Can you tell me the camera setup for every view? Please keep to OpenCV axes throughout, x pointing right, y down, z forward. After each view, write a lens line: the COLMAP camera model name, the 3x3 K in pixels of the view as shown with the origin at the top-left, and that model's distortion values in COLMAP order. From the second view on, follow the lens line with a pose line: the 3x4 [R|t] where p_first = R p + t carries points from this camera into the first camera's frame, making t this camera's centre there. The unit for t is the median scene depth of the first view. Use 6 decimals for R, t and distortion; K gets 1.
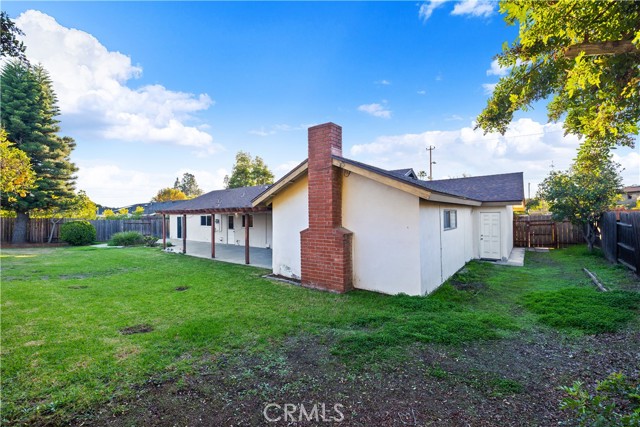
lens RADIAL K [[273.9, 0, 316.6], [0, 273.9, 209.6], [0, 0, 1]] dist [0.005396, 0.000389]
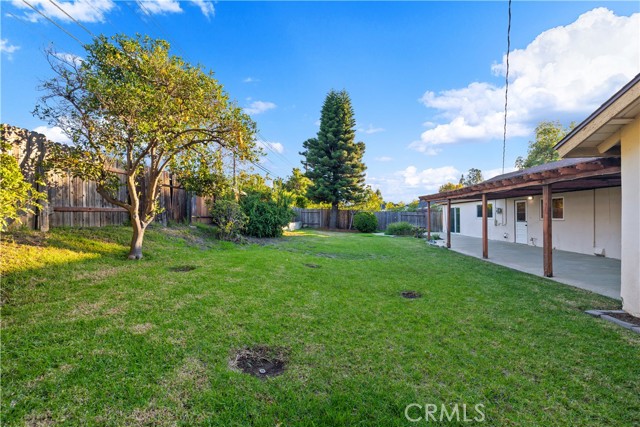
lens RADIAL K [[273.9, 0, 315.2], [0, 273.9, 213.4], [0, 0, 1]] dist [0.005396, 0.000389]
pose [[0.567679, 0.002141, -0.823247, -0.037250], [0.011914, 0.999871, 0.010816, 0.034760], [0.823164, -0.015948, 0.567580, 0.175117]]
